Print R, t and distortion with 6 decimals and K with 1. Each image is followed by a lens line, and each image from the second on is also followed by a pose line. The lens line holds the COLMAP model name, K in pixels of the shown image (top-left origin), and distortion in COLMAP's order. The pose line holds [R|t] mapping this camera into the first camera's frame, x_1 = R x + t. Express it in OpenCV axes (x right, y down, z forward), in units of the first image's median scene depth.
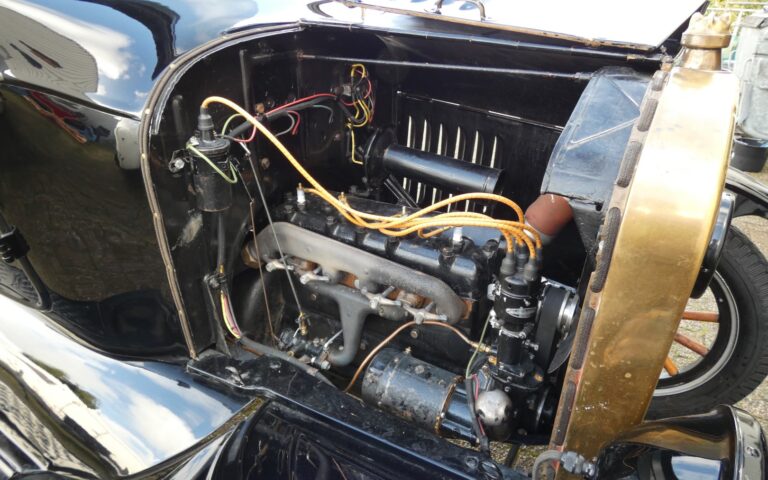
lens RADIAL K [[479.5, 0, 384.0], [0, 479.5, 240.0], [0, 0, 1]] dist [-0.007250, 0.000614]
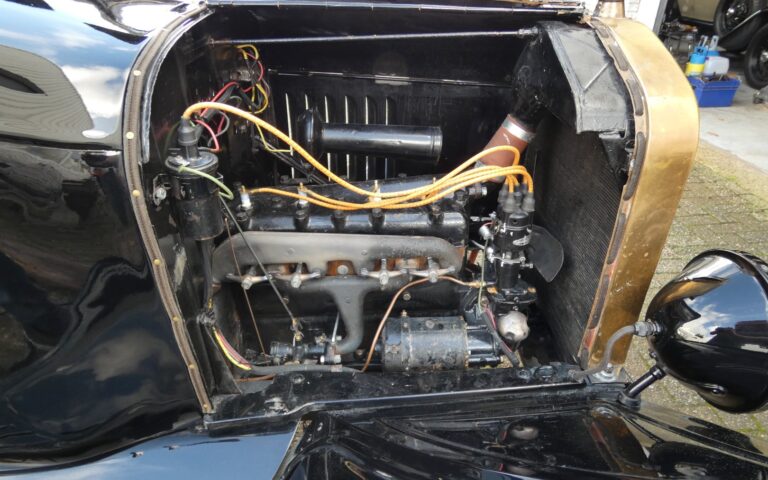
lens RADIAL K [[479.5, 0, 384.0], [0, 479.5, 240.0], [0, 0, 1]] dist [-0.007250, 0.000614]
pose [[0.845165, -0.296414, 0.444785, -0.451010], [0.264685, 0.955047, 0.133519, -0.084015], [-0.464367, 0.004883, 0.885629, 0.099418]]
